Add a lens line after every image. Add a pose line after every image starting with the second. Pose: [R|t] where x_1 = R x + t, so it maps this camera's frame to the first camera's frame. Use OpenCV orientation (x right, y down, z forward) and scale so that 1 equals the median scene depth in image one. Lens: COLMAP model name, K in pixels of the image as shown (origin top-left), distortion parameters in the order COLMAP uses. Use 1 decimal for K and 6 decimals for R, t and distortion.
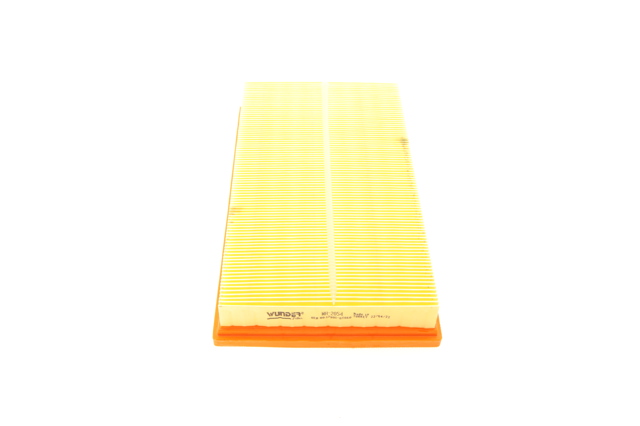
lens RADIAL K [[714.6, 0, 320.0], [0, 714.6, 213.0], [0, 0, 1]] dist [0.001440, -0.004229]
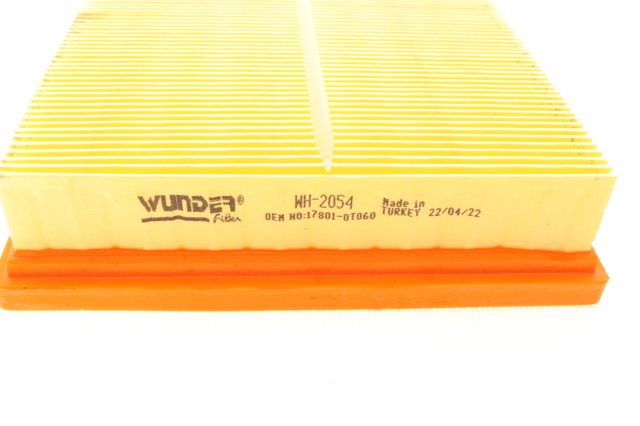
lens RADIAL K [[714.6, 0, 320.0], [0, 714.6, 213.0], [0, 0, 1]] dist [0.001440, -0.004229]
pose [[0.998292, -0.009542, 0.057638, -0.005432], [0.016634, 0.992162, -0.123846, 0.186719], [-0.056005, 0.124593, 0.990626, 0.630165]]
